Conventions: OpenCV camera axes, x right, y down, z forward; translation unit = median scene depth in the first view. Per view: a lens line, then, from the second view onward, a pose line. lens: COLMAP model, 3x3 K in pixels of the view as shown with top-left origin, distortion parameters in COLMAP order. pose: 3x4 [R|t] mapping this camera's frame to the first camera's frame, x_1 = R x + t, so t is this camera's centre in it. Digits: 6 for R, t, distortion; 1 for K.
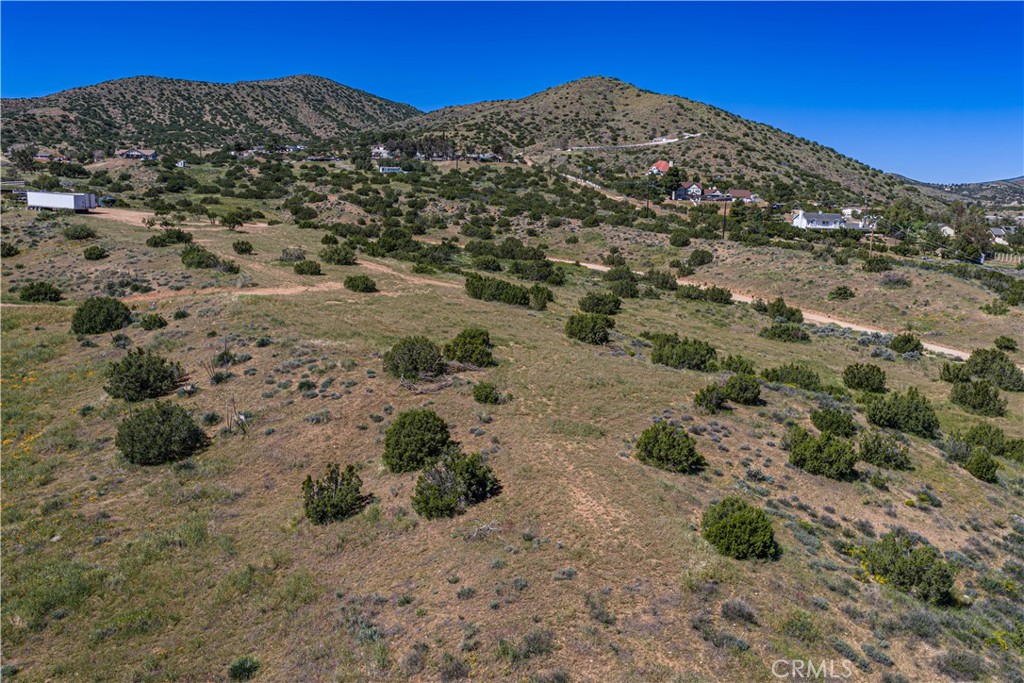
lens RADIAL K [[858.0, 0, 512.5], [0, 858.0, 343.3], [0, 0, 1]] dist [0.009286, -0.002906]
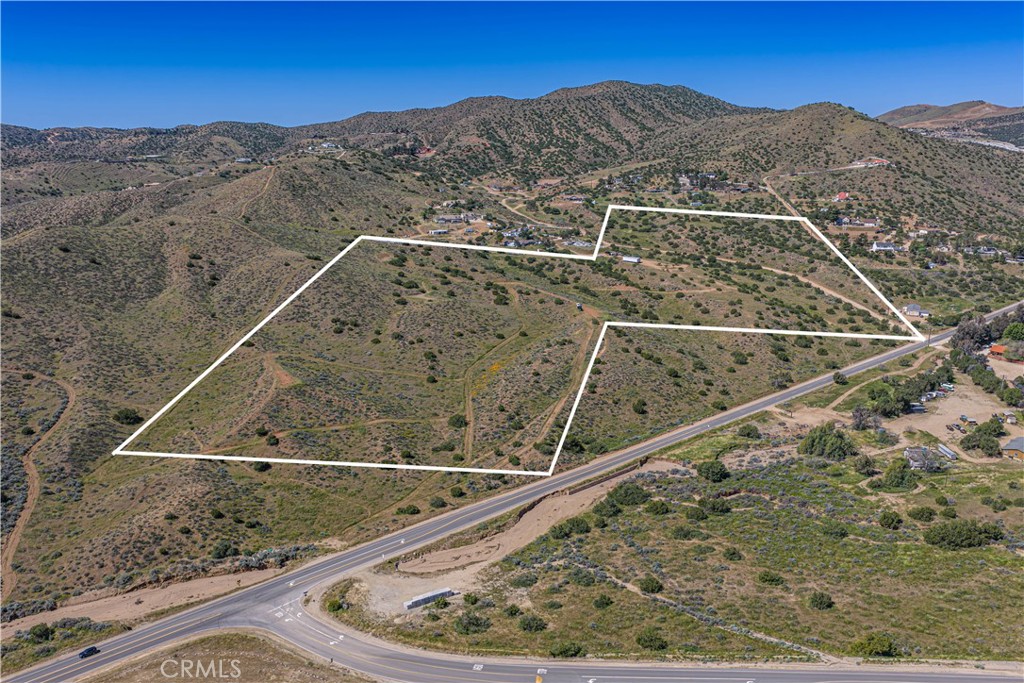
lens RADIAL K [[858.0, 0, 513.8], [0, 858.0, 342.2], [0, 0, 1]] dist [0.009286, -0.002906]
pose [[0.958292, 0.034576, -0.283692, 0.021591], [-0.011206, 0.996437, 0.083593, -0.025437], [0.285571, -0.076927, 0.955265, -0.697434]]
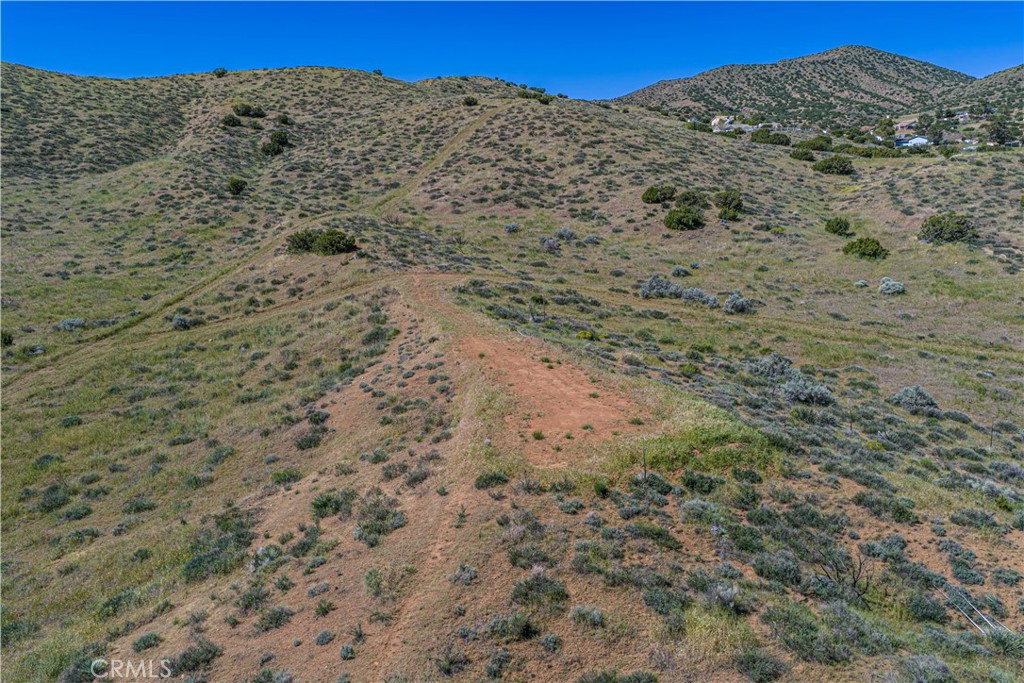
lens RADIAL K [[858.0, 0, 512.6], [0, 858.0, 339.3], [0, 0, 1]] dist [0.009286, -0.002906]
pose [[0.896395, 0.021121, -0.442752, -0.253442], [-0.009094, 0.999530, 0.029270, 0.041438], [0.443163, -0.022211, 0.896166, -0.266292]]
